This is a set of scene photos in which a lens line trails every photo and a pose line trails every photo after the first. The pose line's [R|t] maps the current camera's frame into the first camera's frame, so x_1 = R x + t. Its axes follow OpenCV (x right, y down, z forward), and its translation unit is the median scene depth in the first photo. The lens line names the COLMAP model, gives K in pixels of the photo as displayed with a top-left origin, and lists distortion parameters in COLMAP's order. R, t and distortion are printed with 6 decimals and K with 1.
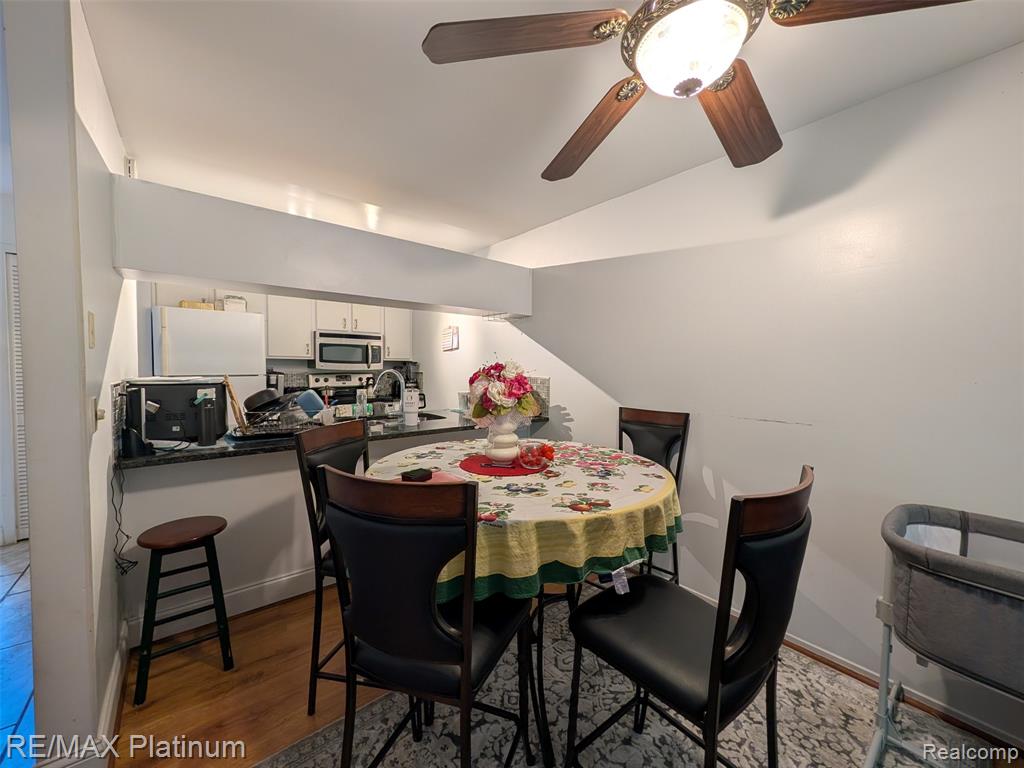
lens RADIAL K [[407.0, 0, 512.0], [0, 407.0, 384.0], [0, 0, 1]] dist [0.000267, 0.000052]
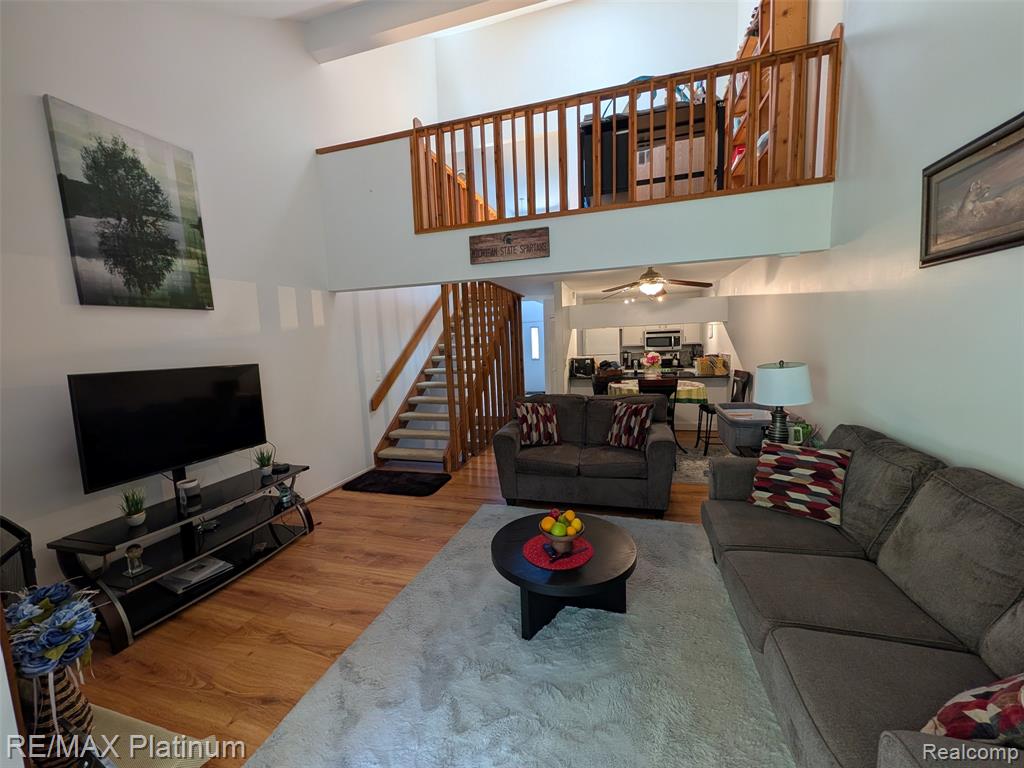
lens RADIAL K [[407.0, 0, 512.0], [0, 407.0, 384.0], [0, 0, 1]] dist [0.000267, 0.000052]
pose [[0.573648, 0.052191, -0.817438, 0.823225], [0.007240, 0.997606, 0.068774, -0.013545], [0.819070, -0.045371, 0.571896, -0.732505]]
